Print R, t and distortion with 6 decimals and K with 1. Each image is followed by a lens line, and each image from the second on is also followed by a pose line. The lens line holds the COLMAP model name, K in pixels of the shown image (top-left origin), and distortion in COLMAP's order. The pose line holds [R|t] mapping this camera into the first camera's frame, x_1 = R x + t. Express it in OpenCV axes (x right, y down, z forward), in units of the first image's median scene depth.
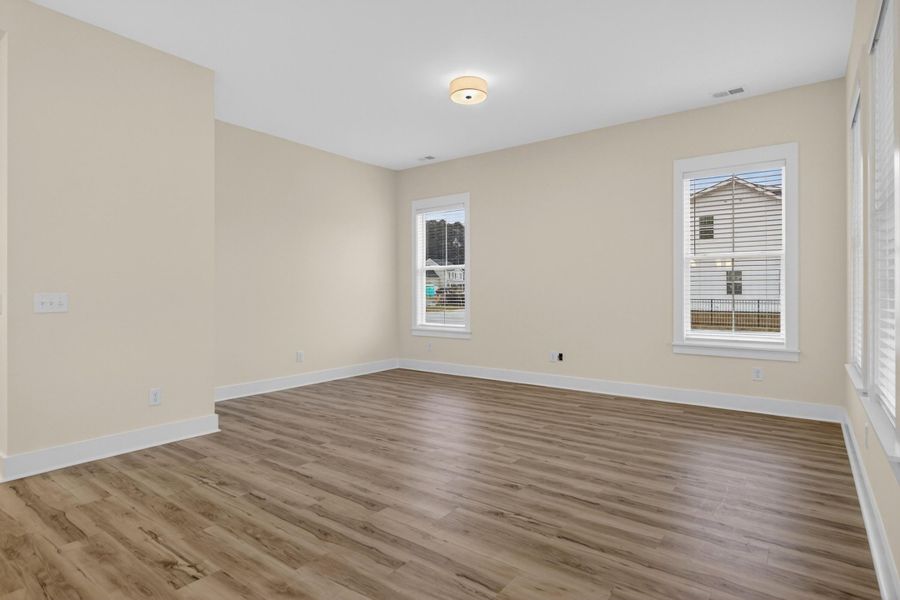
lens RADIAL K [[480.0, 0, 448.6], [0, 480.0, 282.5], [0, 0, 1]] dist [-0.002138, -0.000110]
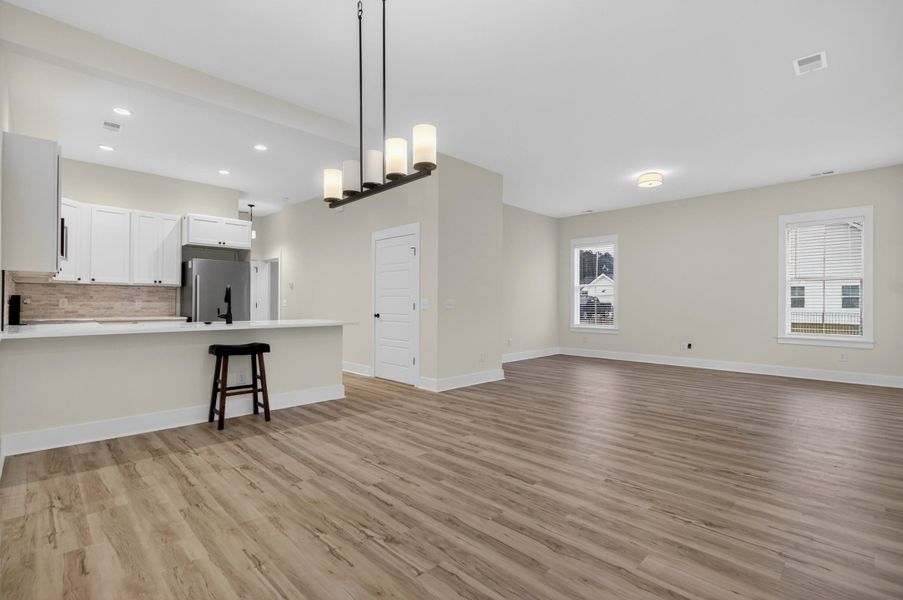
lens RADIAL K [[424.2, 0, 452.9], [0, 424.2, 293.9], [0, 0, 1]] dist [0.002728, 0.000768]
pose [[0.990834, 0.004564, -0.135011, -0.312925], [-0.004777, 0.999988, -0.001254, -0.001038], [0.135004, 0.001888, 0.990843, -0.395426]]
